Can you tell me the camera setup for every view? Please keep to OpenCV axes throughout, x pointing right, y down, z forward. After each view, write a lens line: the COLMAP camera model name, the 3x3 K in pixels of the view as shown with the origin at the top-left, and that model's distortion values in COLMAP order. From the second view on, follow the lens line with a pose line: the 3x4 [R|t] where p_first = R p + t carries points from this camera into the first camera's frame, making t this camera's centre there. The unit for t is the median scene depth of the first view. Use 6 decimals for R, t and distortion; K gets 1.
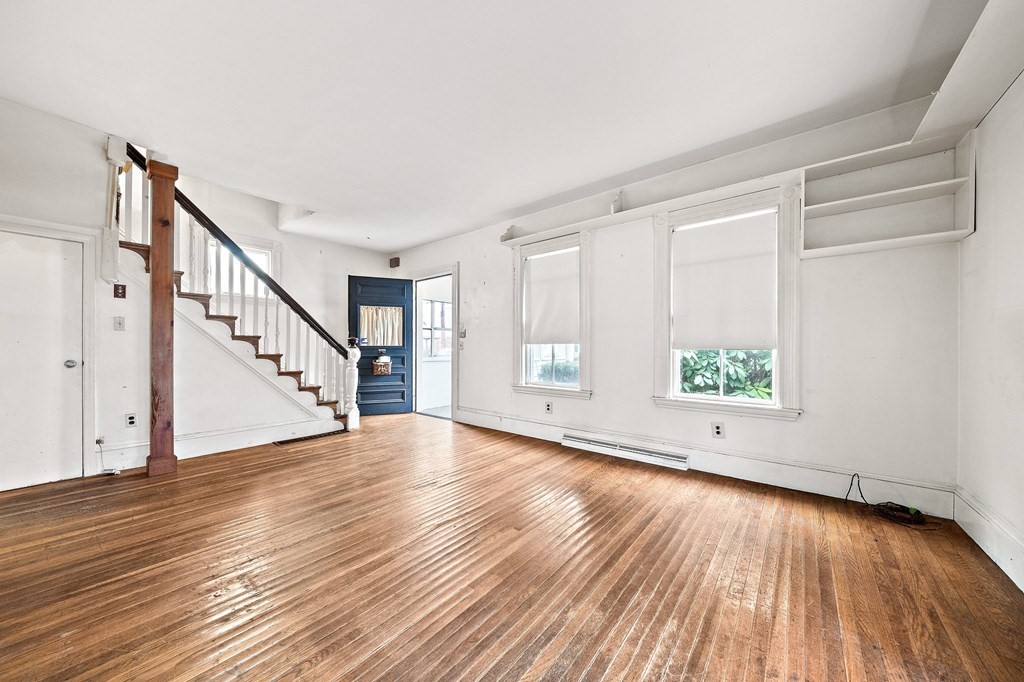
lens RADIAL K [[353.0, 0, 510.4], [0, 353.0, 348.0], [0, 0, 1]] dist [-0.007683, 0.000339]
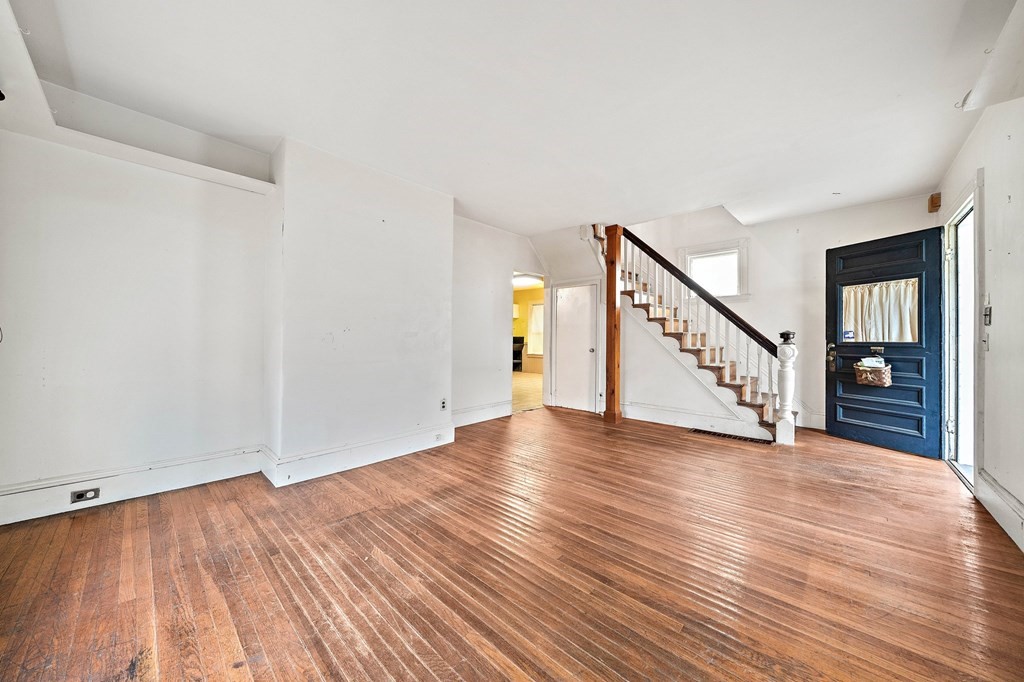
lens RADIAL K [[353.0, 0, 512.0], [0, 353.0, 337.4], [0, 0, 1]] dist [-0.007683, 0.000339]
pose [[-0.065656, -0.006884, -0.997819, 0.529702], [-0.008750, 0.999942, -0.006323, -0.006719], [0.997804, 0.008316, -0.065713, 0.564449]]
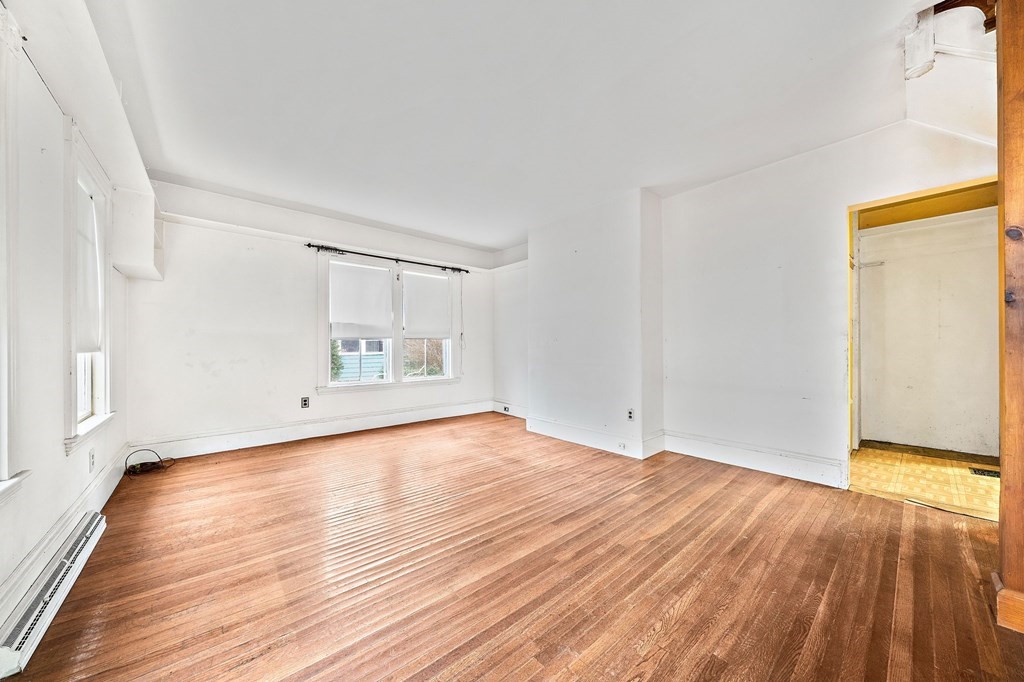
lens RADIAL K [[353.0, 0, 508.9], [0, 353.0, 346.9], [0, 0, 1]] dist [-0.007683, 0.000339]
pose [[-0.984961, 0.002461, 0.172759, -0.355791], [0.003247, 0.999986, 0.004264, -0.007645], [-0.172746, 0.004761, -0.984955, 1.344203]]
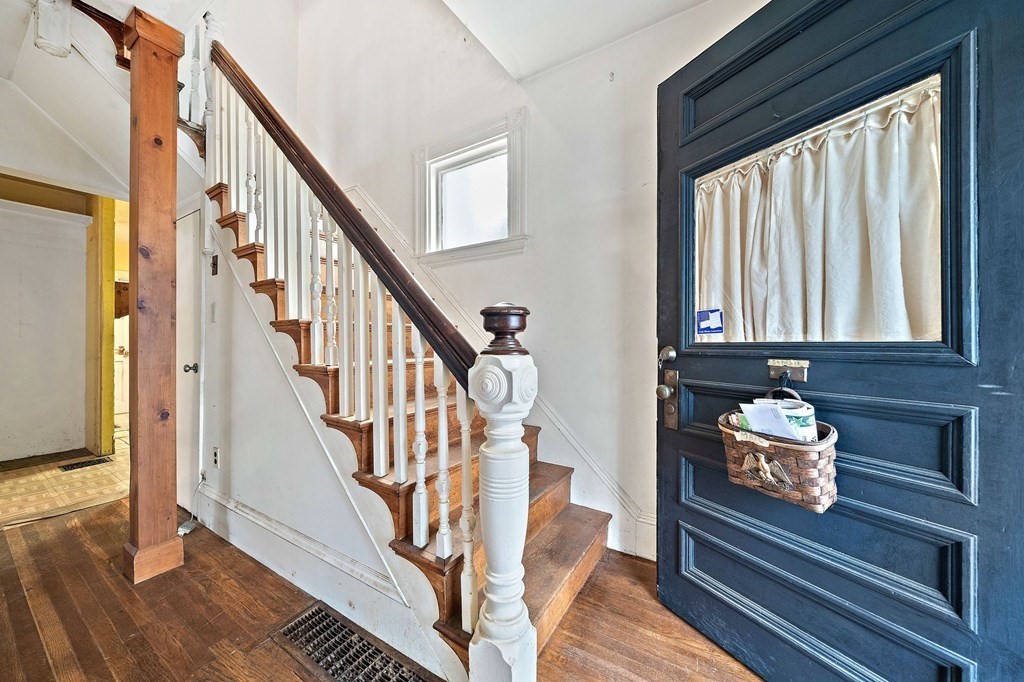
lens RADIAL K [[353.0, 0, 518.3], [0, 353.0, 344.2], [0, 0, 1]] dist [-0.007683, 0.000339]
pose [[0.144985, 0.001808, -0.989432, -0.309016], [-0.000889, 0.999998, 0.001697, -0.007943], [0.989433, 0.000633, 0.144986, 1.301429]]
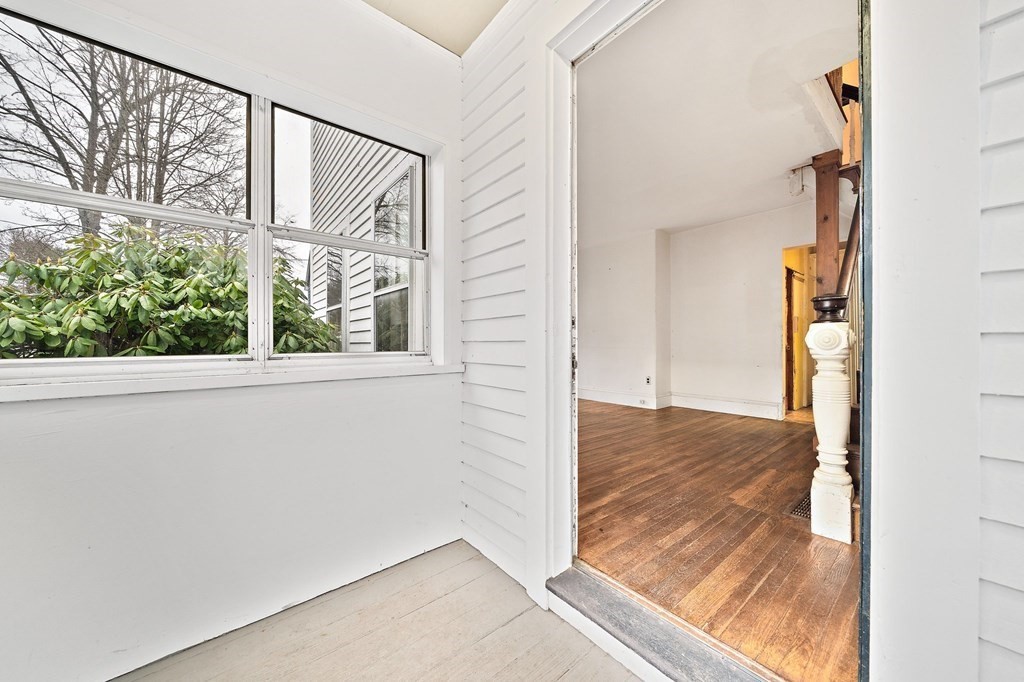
lens RADIAL K [[353.0, 0, 509.2], [0, 353.0, 345.9], [0, 0, 1]] dist [-0.007683, 0.000339]
pose [[-0.978772, -0.000406, 0.204953, -0.247687], [0.001217, 0.999969, 0.007793, 0.028573], [-0.204950, 0.007877, -0.978741, 1.907964]]
